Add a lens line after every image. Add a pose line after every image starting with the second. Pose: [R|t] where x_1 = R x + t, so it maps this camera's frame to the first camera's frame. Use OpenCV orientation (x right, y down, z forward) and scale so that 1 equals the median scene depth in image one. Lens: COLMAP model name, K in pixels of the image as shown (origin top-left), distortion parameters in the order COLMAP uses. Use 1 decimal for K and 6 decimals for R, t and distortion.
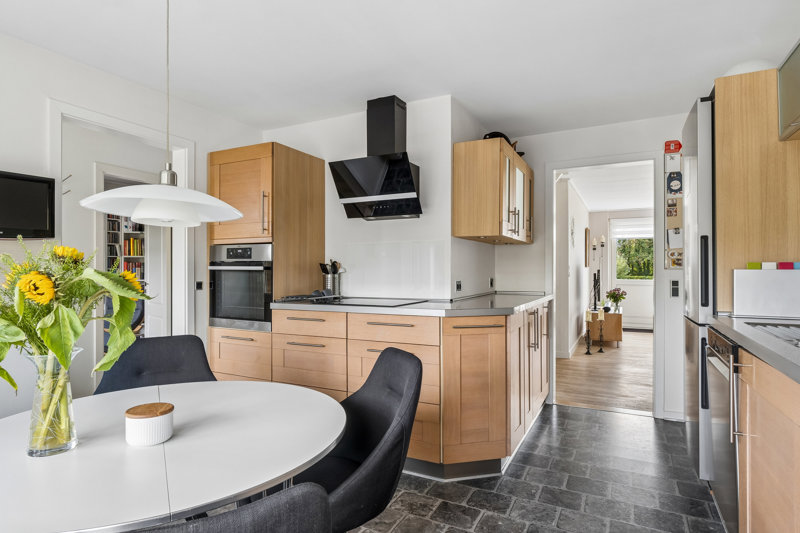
lens RADIAL K [[446.7, 0, 399.7], [0, 446.7, 270.5], [0, 0, 1]] dist [-0.001478, -0.000278]
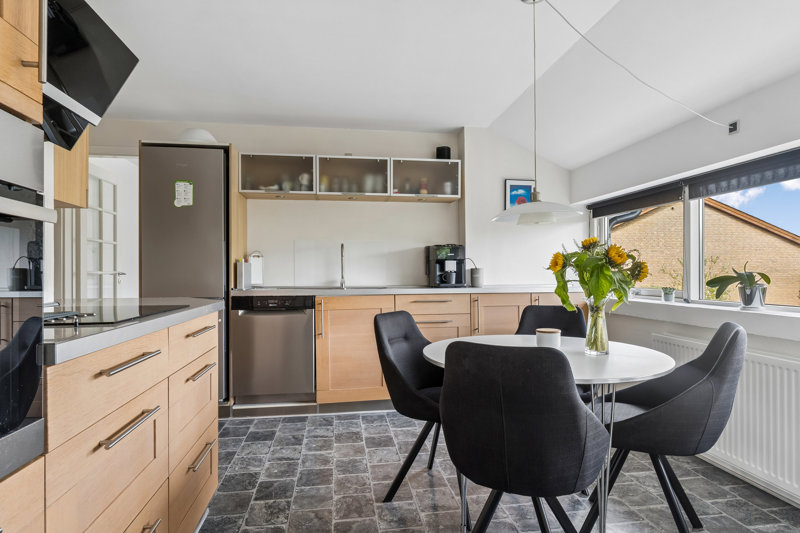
lens RADIAL K [[446.7, 0, 401.3], [0, 446.7, 264.7], [0, 0, 1]] dist [-0.001478, -0.000278]
pose [[-0.582218, 0.002997, 0.813027, -0.913925], [-0.001009, 0.999990, -0.004409, 0.012164], [-0.813032, -0.003388, -0.582209, 1.366191]]
